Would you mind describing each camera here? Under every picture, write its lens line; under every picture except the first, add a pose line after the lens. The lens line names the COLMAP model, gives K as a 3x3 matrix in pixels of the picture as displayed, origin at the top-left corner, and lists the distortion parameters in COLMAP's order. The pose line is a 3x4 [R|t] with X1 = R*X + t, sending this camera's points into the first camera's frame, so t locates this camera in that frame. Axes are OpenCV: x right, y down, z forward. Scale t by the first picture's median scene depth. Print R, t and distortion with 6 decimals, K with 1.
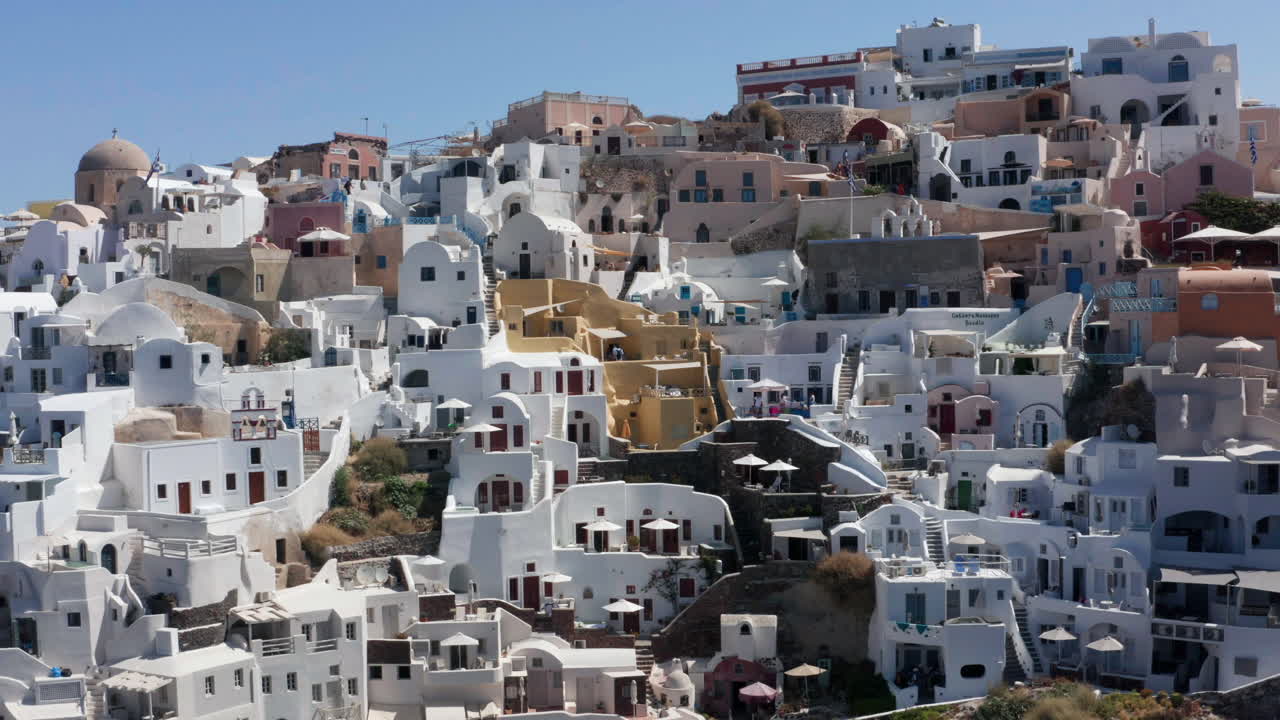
lens RADIAL K [[1462.3, 0, 640.0], [0, 1462.3, 360.0], [0, 0, 1]] dist [-0.197174, 0.004519]
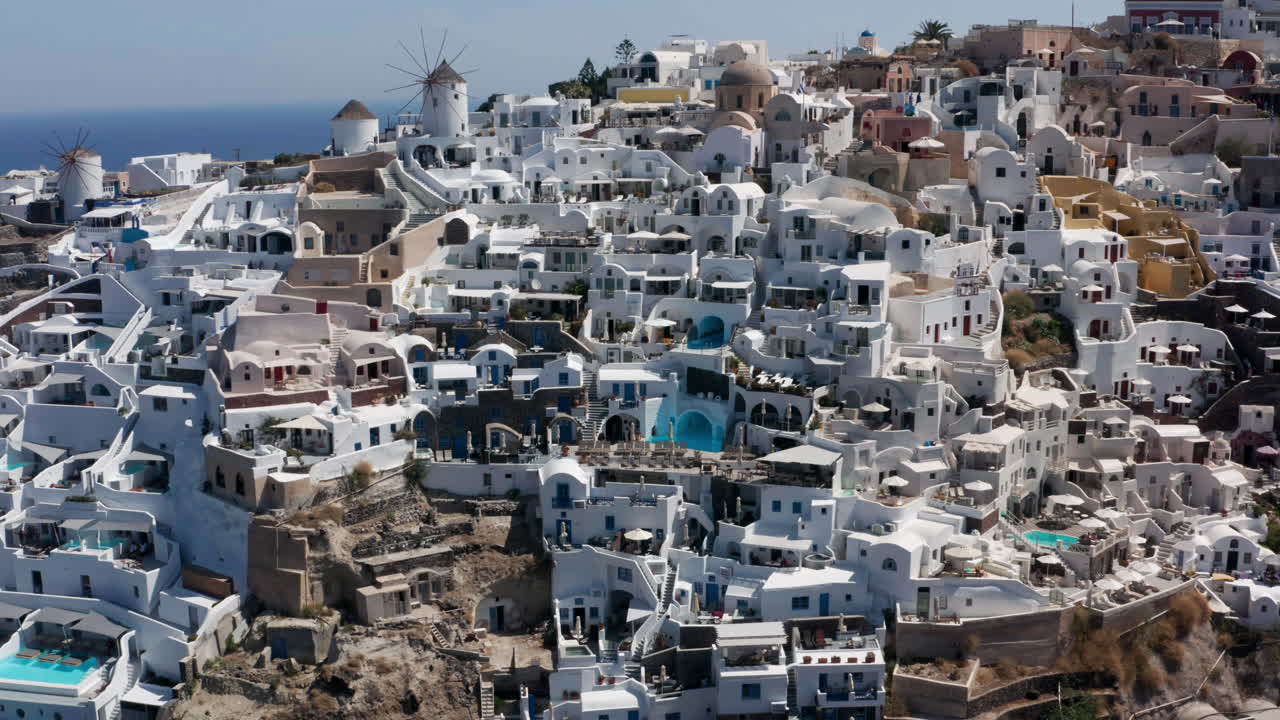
lens RADIAL K [[1462.3, 0, 640.0], [0, 1462.3, 360.0], [0, 0, 1]] dist [-0.197174, 0.004519]
pose [[0.999657, 0.015428, -0.021185, -0.555853], [-0.011691, 0.985984, 0.166428, -0.127943], [0.023455, -0.166123, 0.985826, -0.563406]]
